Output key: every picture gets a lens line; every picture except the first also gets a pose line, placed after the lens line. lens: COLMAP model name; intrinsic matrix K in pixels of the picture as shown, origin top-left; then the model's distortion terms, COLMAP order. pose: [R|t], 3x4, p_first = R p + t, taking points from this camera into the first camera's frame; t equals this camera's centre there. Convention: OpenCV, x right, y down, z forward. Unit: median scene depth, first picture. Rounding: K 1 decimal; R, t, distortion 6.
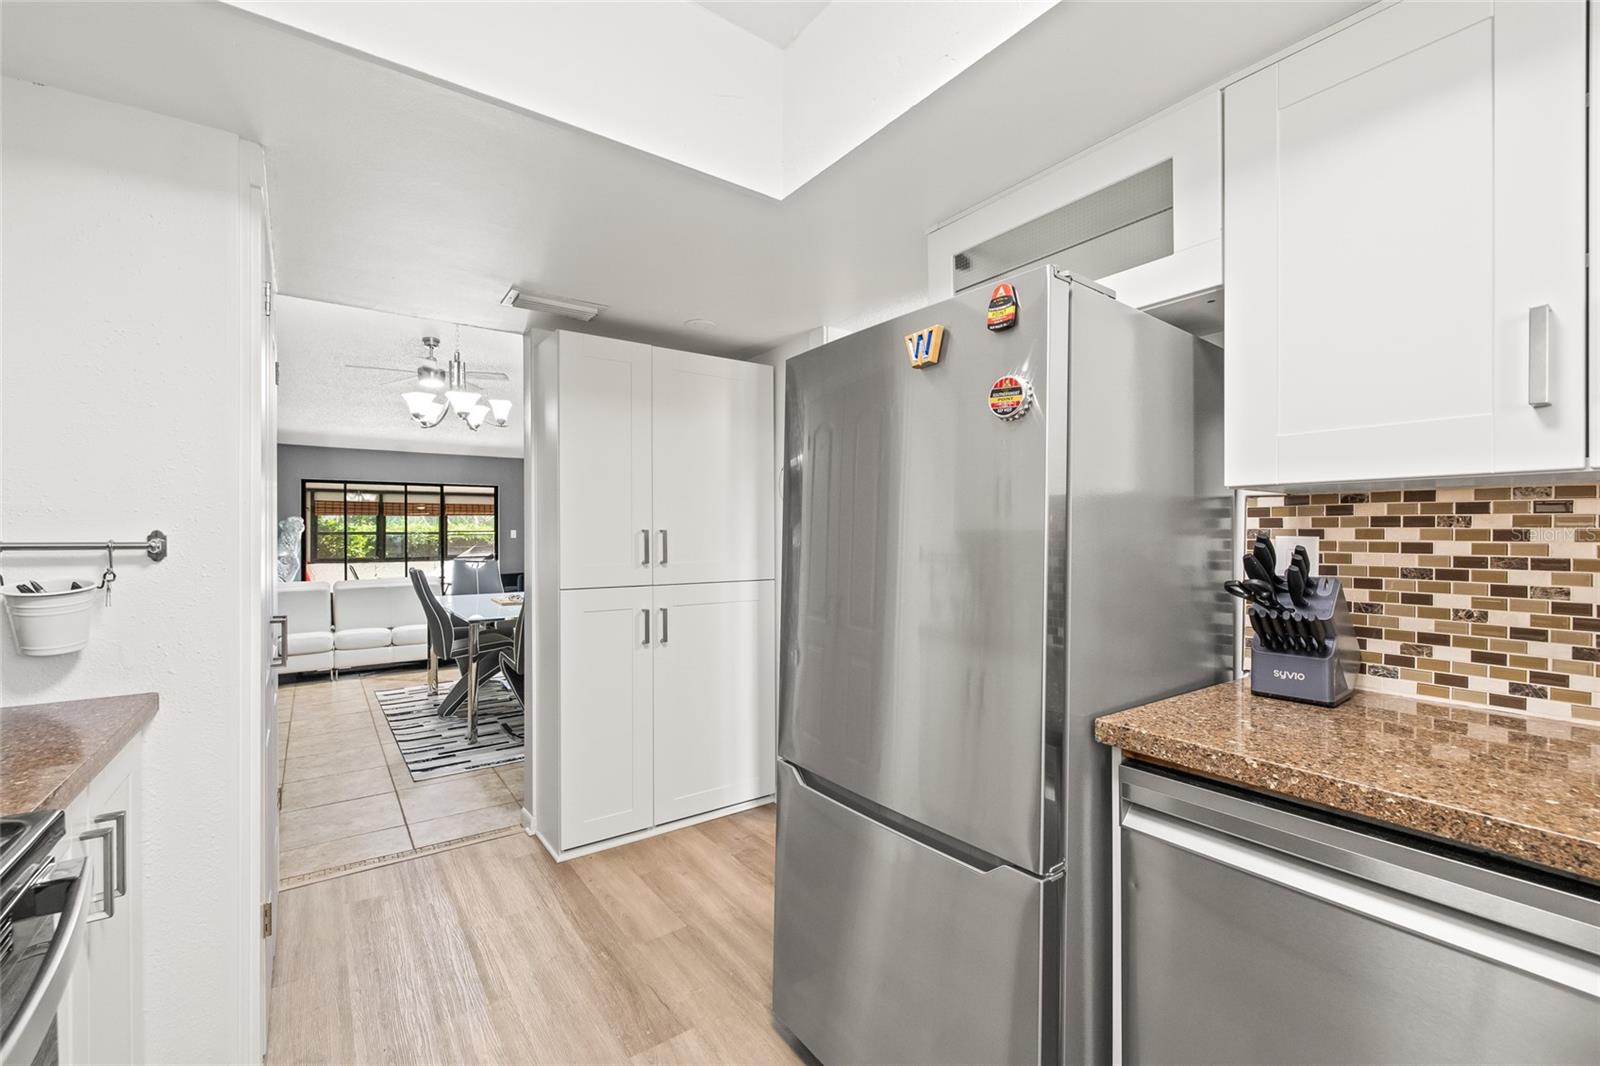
lens RADIAL K [[670.2, 0, 800.0], [0, 670.2, 533.0], [0, 0, 1]] dist [-0.011132, 0.000179]
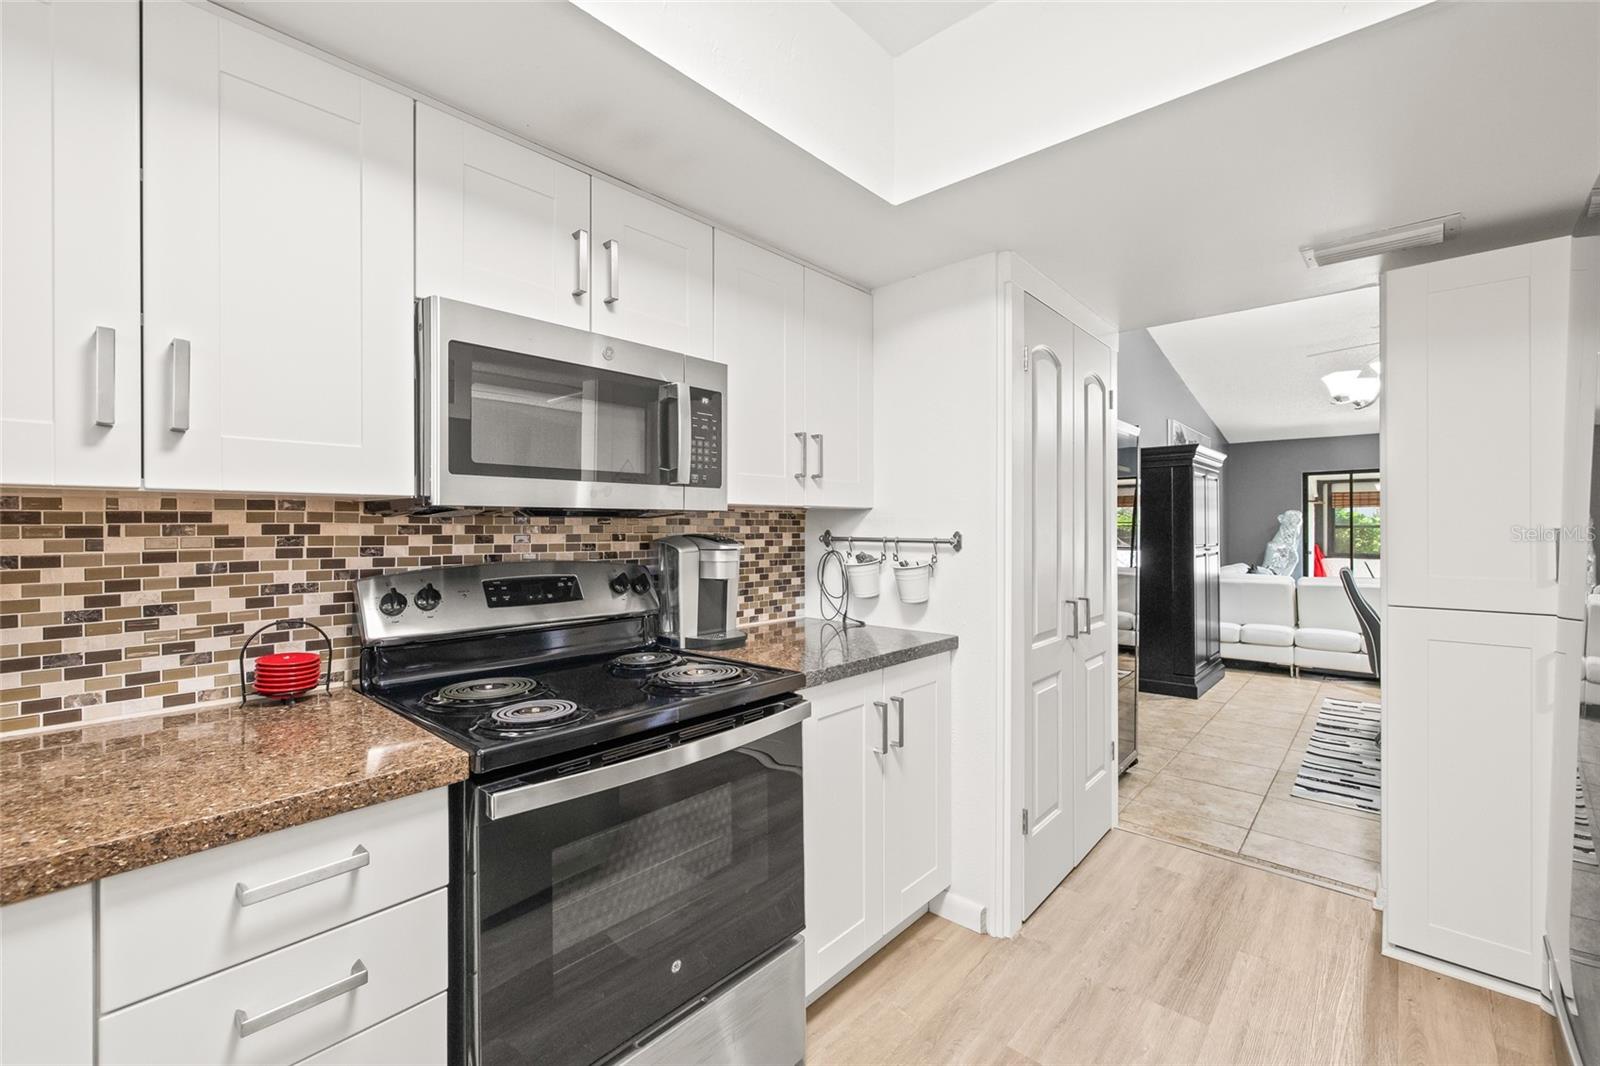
lens RADIAL K [[668.9, 0, 796.3], [0, 668.9, 526.5], [0, 0, 1]] dist [0.001066, 0.000073]
pose [[0.207657, 0.000537, -0.978201, 0.155801], [0.002180, 0.999997, 0.001012, -0.005807], [0.978199, -0.002343, 0.207656, 0.099022]]
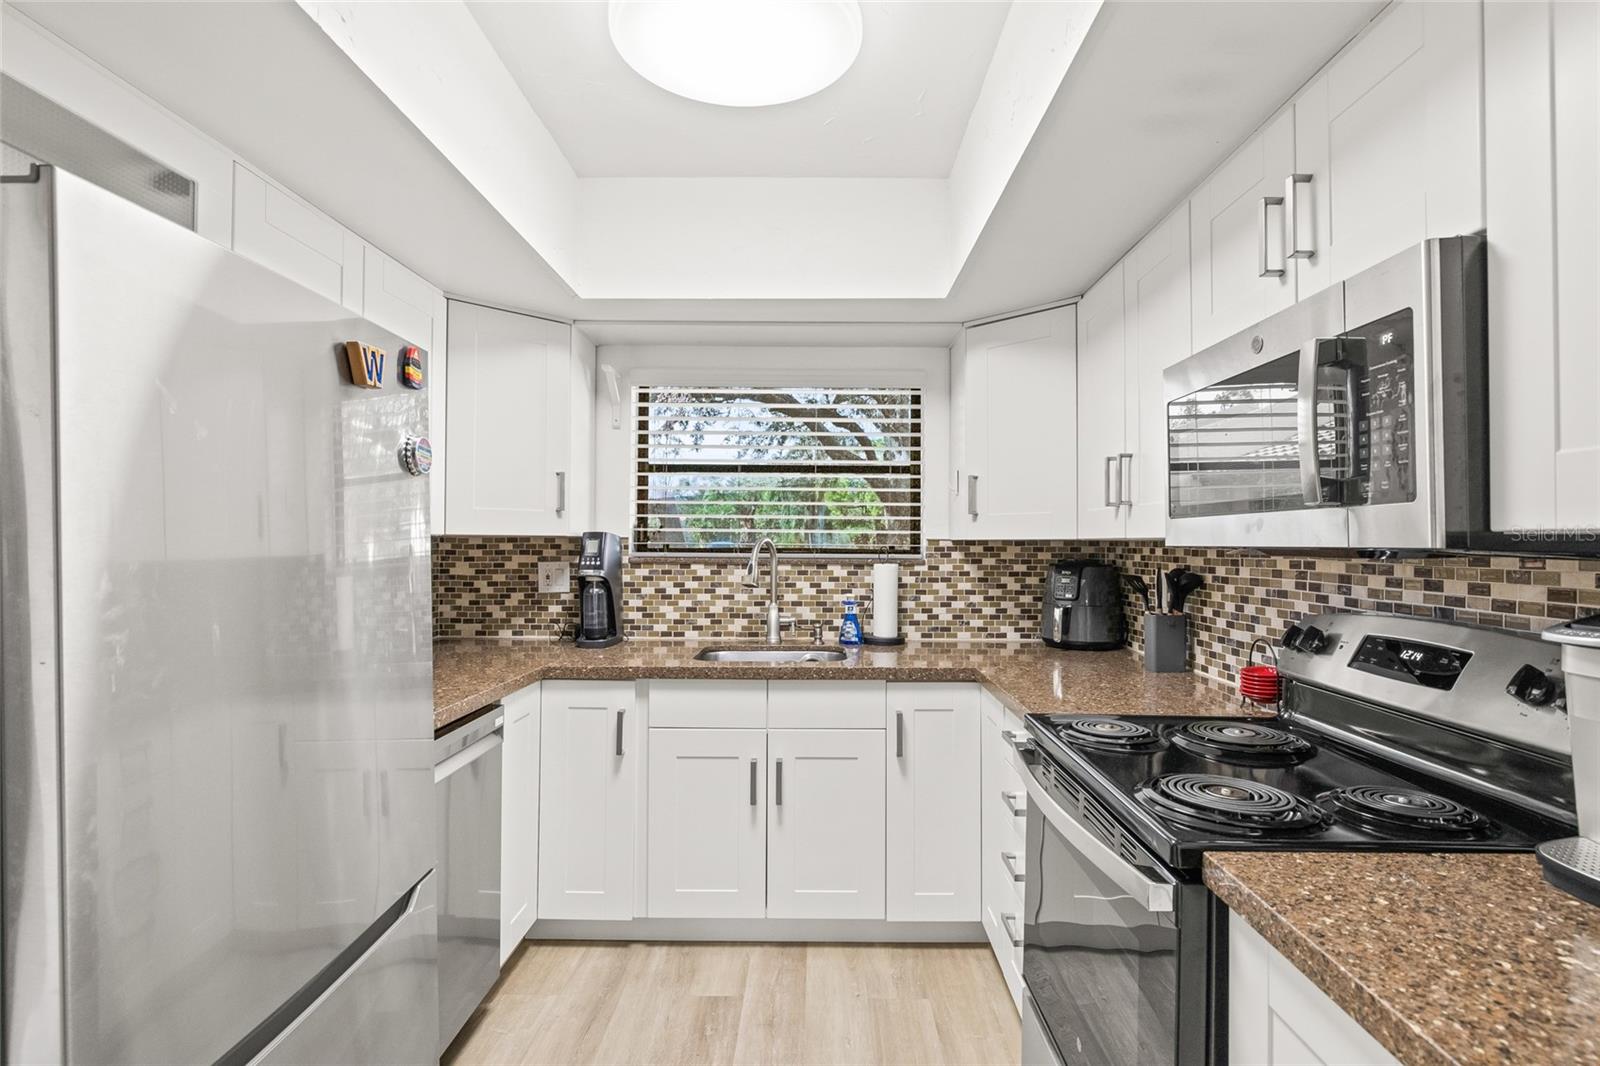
lens RADIAL K [[778.0, 0, 815.2], [0, 778.0, 532.5], [0, 0, 1]] dist [-0.002002, -0.000200]
pose [[-0.804458, 0.005426, 0.593985, -0.259122], [-0.003201, 0.999904, -0.013469, -0.016237], [-0.594001, -0.012737, -0.804363, 0.440199]]
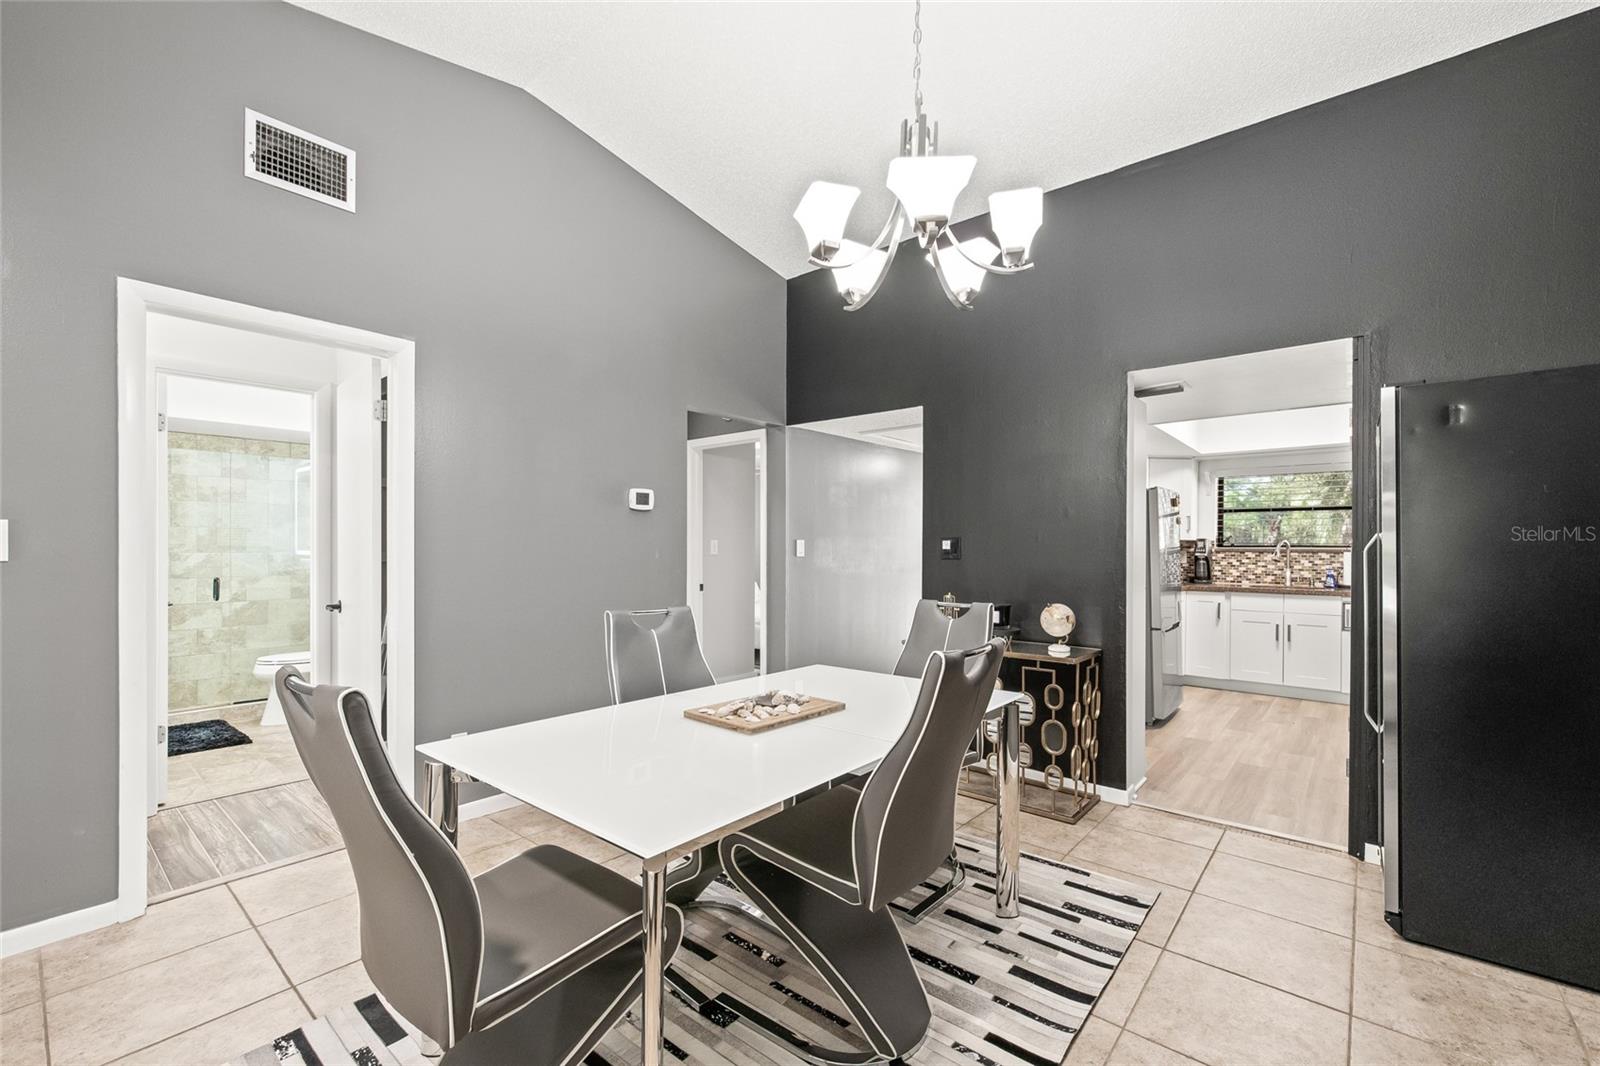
lens RADIAL K [[675.6, 0, 802.2], [0, 675.6, 547.8], [0, 0, 1]] dist [-0.000365, 0.000546]
pose [[-0.239752, -0.002381, 0.970831, -0.944514], [-0.007131, 0.999974, 0.000691, 0.000373], [-0.970808, -0.006757, -0.239763, 1.228637]]
